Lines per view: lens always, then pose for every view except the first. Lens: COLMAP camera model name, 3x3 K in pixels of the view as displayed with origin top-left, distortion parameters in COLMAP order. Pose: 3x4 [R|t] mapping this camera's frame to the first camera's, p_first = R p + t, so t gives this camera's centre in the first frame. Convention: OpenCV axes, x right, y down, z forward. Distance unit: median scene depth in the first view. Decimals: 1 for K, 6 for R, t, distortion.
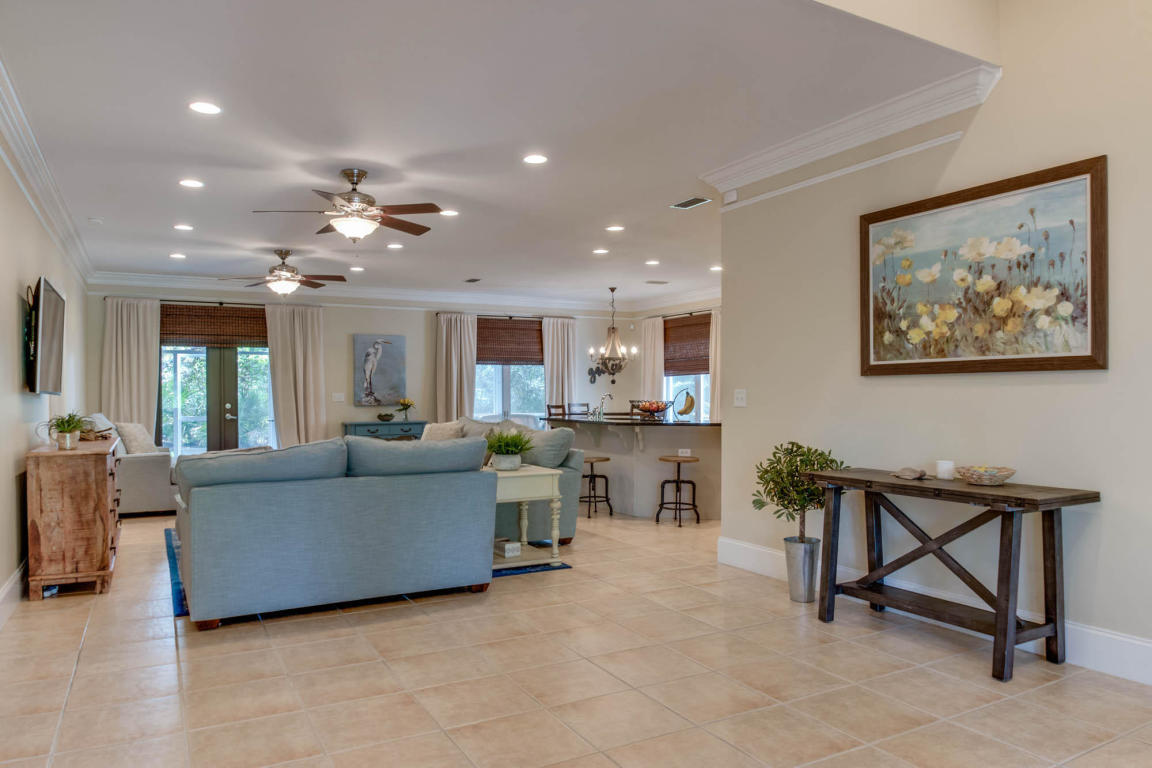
lens RADIAL K [[770.9, 0, 564.6], [0, 770.9, 399.2], [0, 0, 1]] dist [-0.034136, 0.003698]
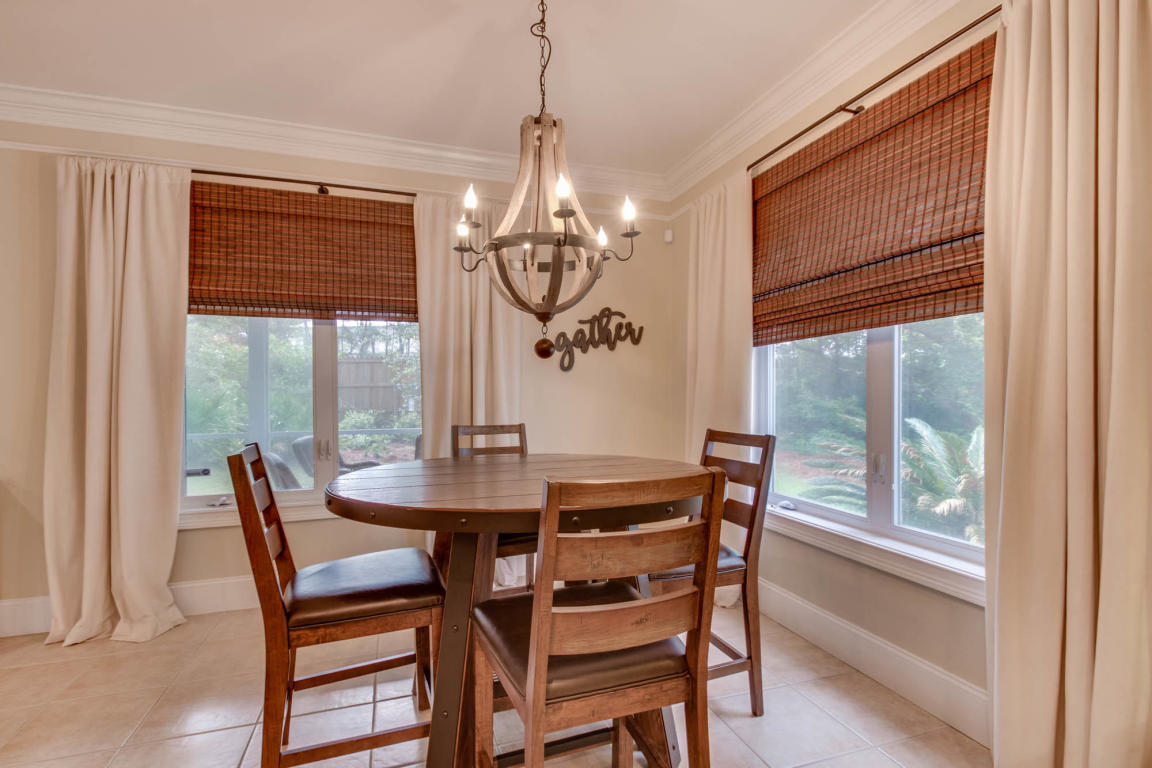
lens RADIAL K [[523.9, 0, 576.0], [0, 523.9, 384.0], [0, 0, 1]] dist [-0.001417, -0.000242]
pose [[0.986805, -0.001811, -0.161905, 0.131827], [-0.002069, 0.999715, -0.023794, -0.010831], [0.161902, 0.023815, 0.986519, 1.117949]]
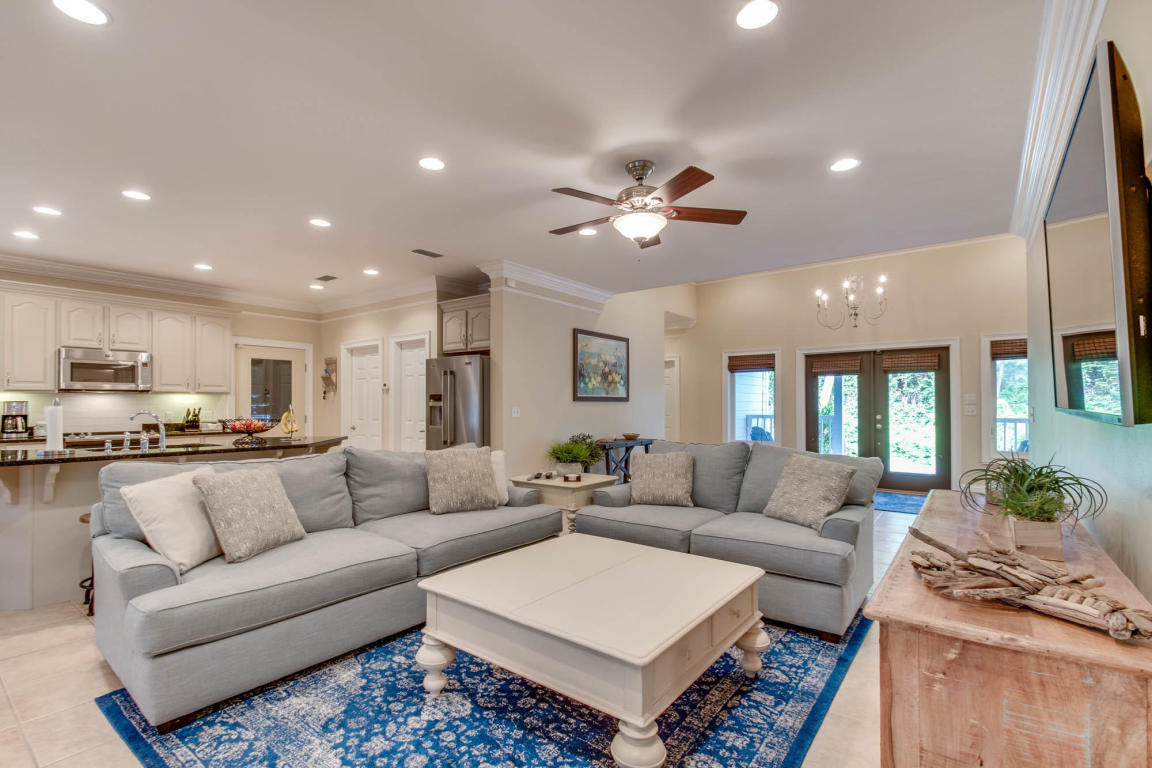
lens RADIAL K [[527.4, 0, 566.4], [0, 527.4, 397.8], [0, 0, 1]] dist [0.026629, -0.014409]
pose [[-0.399635, 0.017156, 0.916514, -0.506676], [0.008708, 0.999851, -0.014920, -0.008807], [-0.916633, 0.002018, -0.399725, 0.833684]]
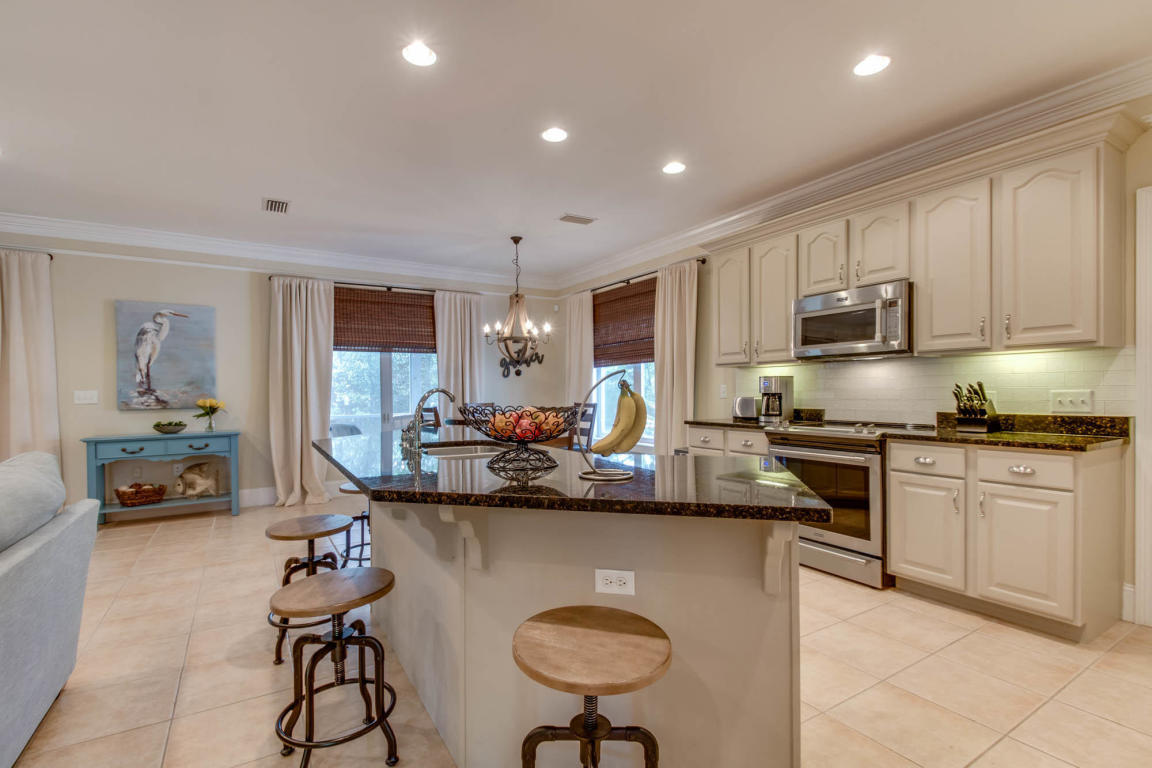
lens RADIAL K [[527.4, 0, 566.4], [0, 527.4, 397.8], [0, 0, 1]] dist [0.026629, -0.014409]
pose [[0.998739, -0.005523, 0.049909, 0.110045], [0.005219, 0.999967, 0.006224, -0.003642], [-0.049942, -0.005955, 0.998734, 0.690635]]
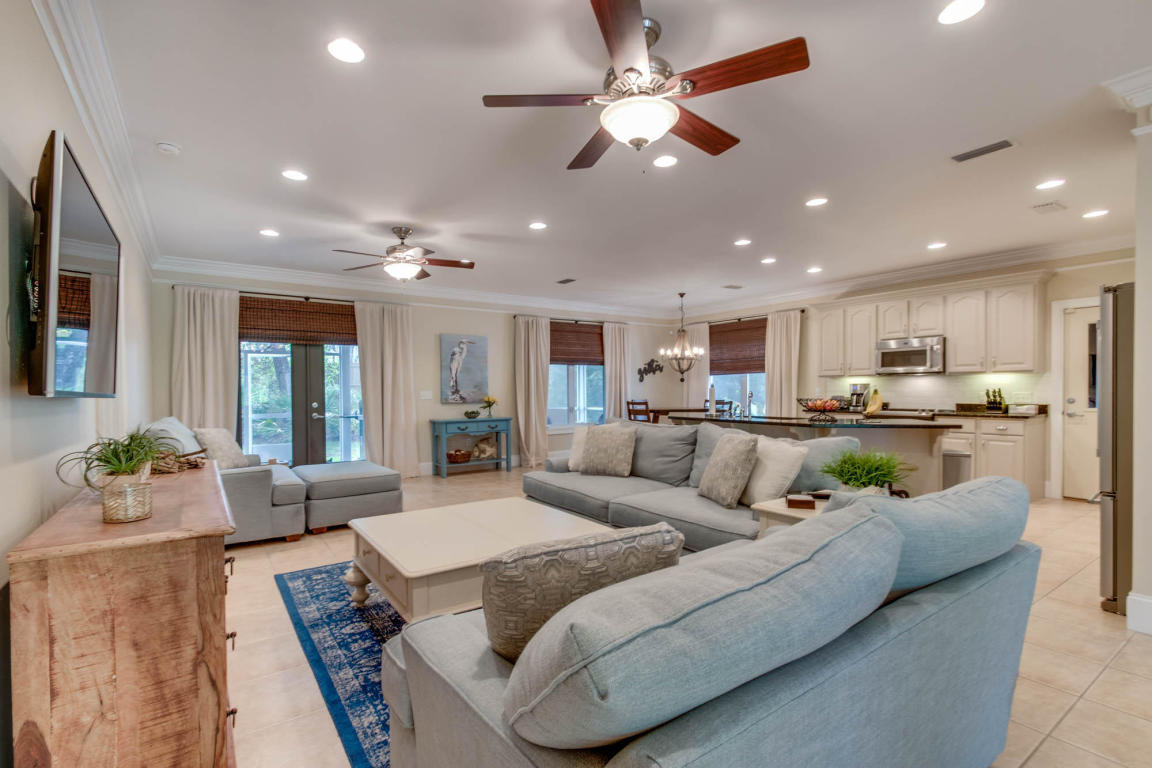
lens RADIAL K [[527.4, 0, 566.4], [0, 527.4, 397.8], [0, 0, 1]] dist [0.026629, -0.014409]
pose [[0.994299, -0.004786, 0.106520, -0.237878], [0.003988, 0.999962, 0.007697, -0.004985], [-0.106553, -0.007228, 0.994281, 0.365970]]
